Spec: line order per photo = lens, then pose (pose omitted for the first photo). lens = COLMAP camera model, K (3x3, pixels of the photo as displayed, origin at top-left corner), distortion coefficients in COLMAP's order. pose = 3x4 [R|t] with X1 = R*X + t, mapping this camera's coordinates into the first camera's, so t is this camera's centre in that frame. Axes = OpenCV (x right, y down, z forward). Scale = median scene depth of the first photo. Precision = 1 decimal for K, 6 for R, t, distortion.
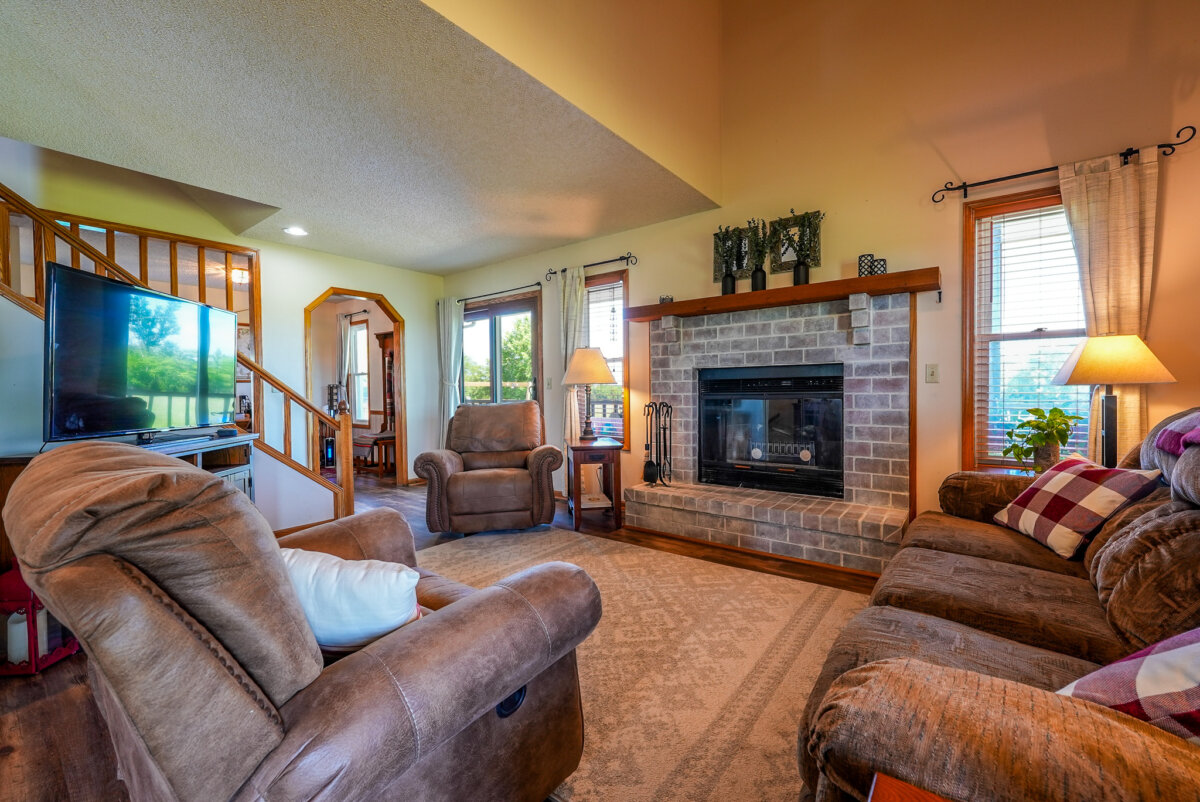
lens RADIAL K [[490.2, 0, 600.0], [0, 490.2, 401.0], [0, 0, 1]] dist [-0.004435, -0.003414]
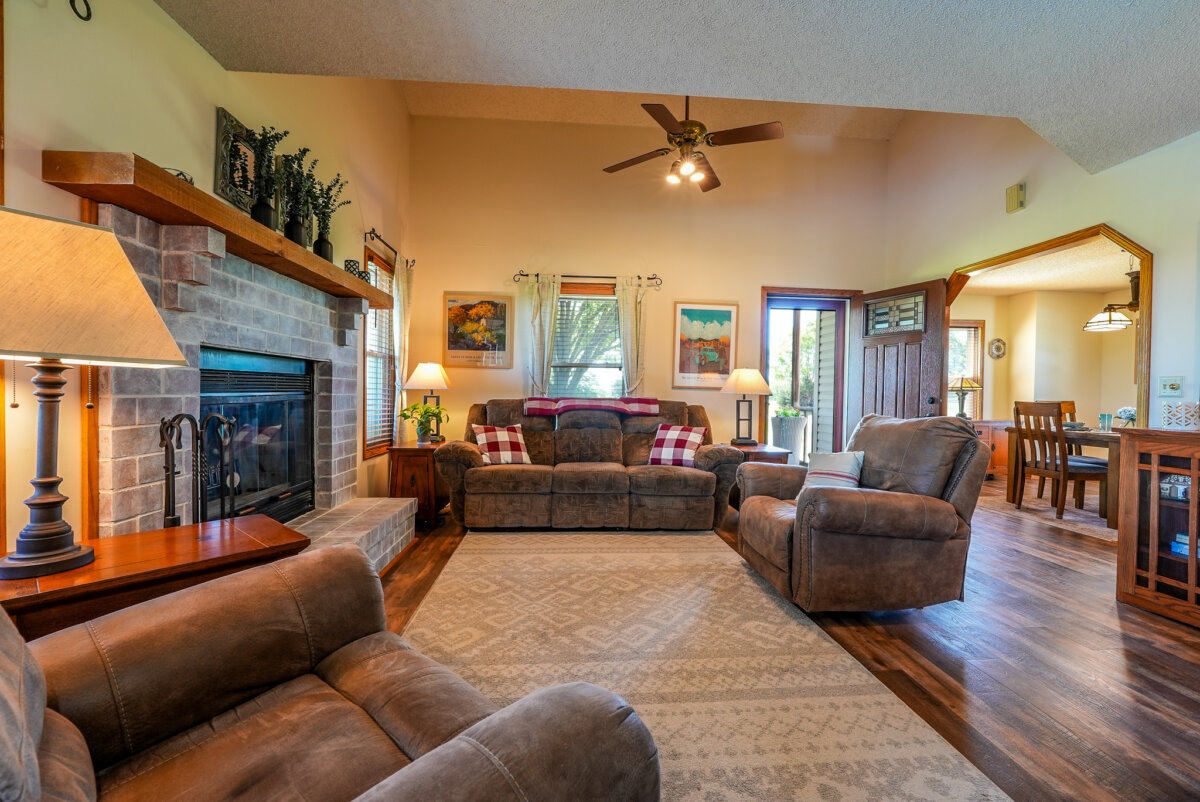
lens RADIAL K [[490.2, 0, 600.0], [0, 490.2, 401.0], [0, 0, 1]] dist [-0.004435, -0.003414]
pose [[-0.667146, -0.012329, 0.744825, -0.664419], [0.011824, 0.999562, 0.027137, -0.025874], [-0.744833, 0.026912, -0.666708, 1.499287]]
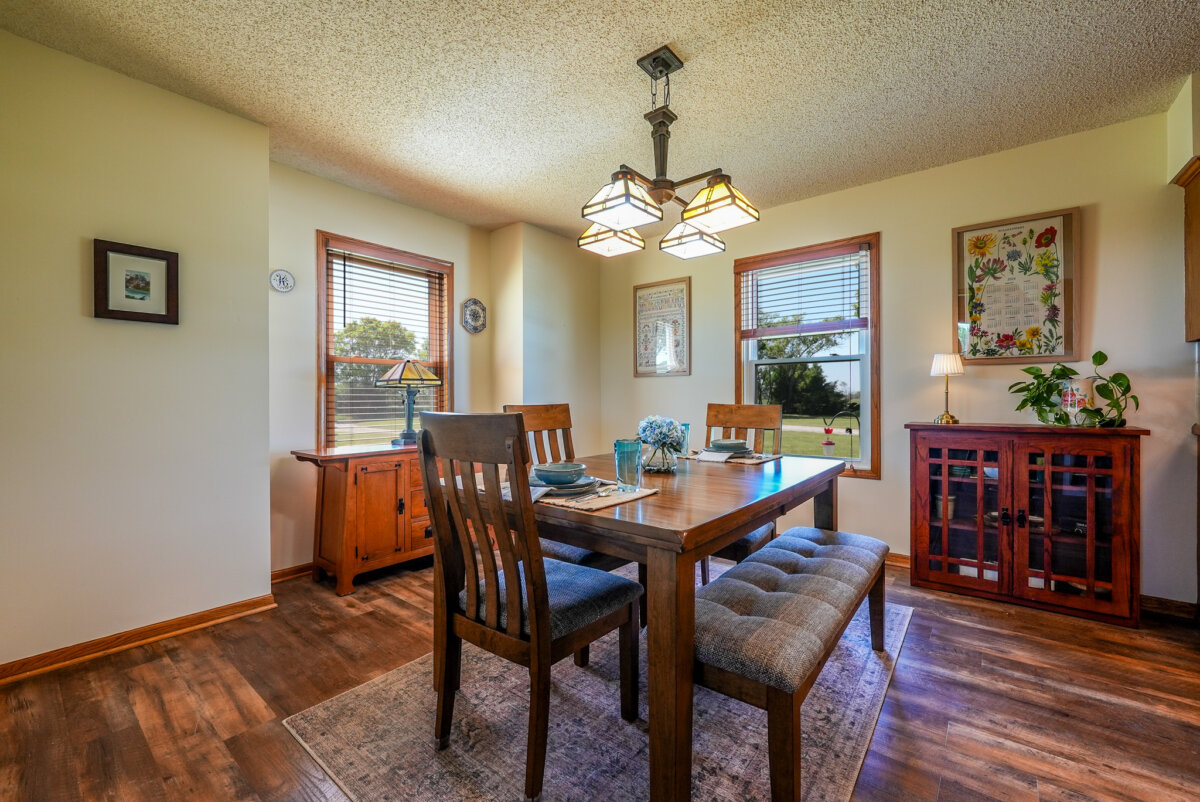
lens RADIAL K [[490.2, 0, 600.0], [0, 490.2, 401.0], [0, 0, 1]] dist [-0.004435, -0.003414]
pose [[-0.999627, 0.011164, 0.024915, -0.567913], [0.011936, 0.999447, 0.031035, 0.011565], [-0.024555, 0.031321, -0.999208, -0.227370]]
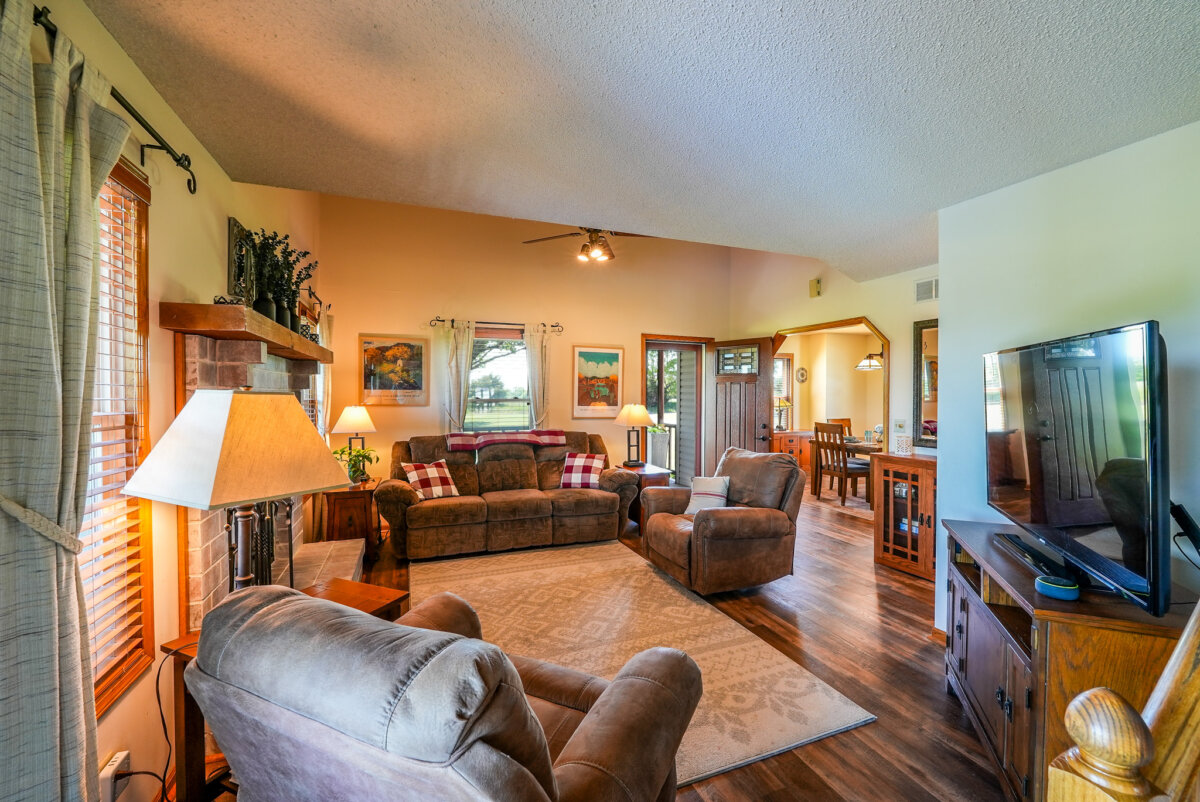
lens RADIAL K [[490.2, 0, 600.0], [0, 490.2, 401.0], [0, 0, 1]] dist [-0.004435, -0.003414]
pose [[-0.857315, -0.000406, 0.514792, -0.690120], [0.020514, 0.999178, 0.034952, -0.171143], [-0.514383, 0.040525, -0.856603, 1.847169]]
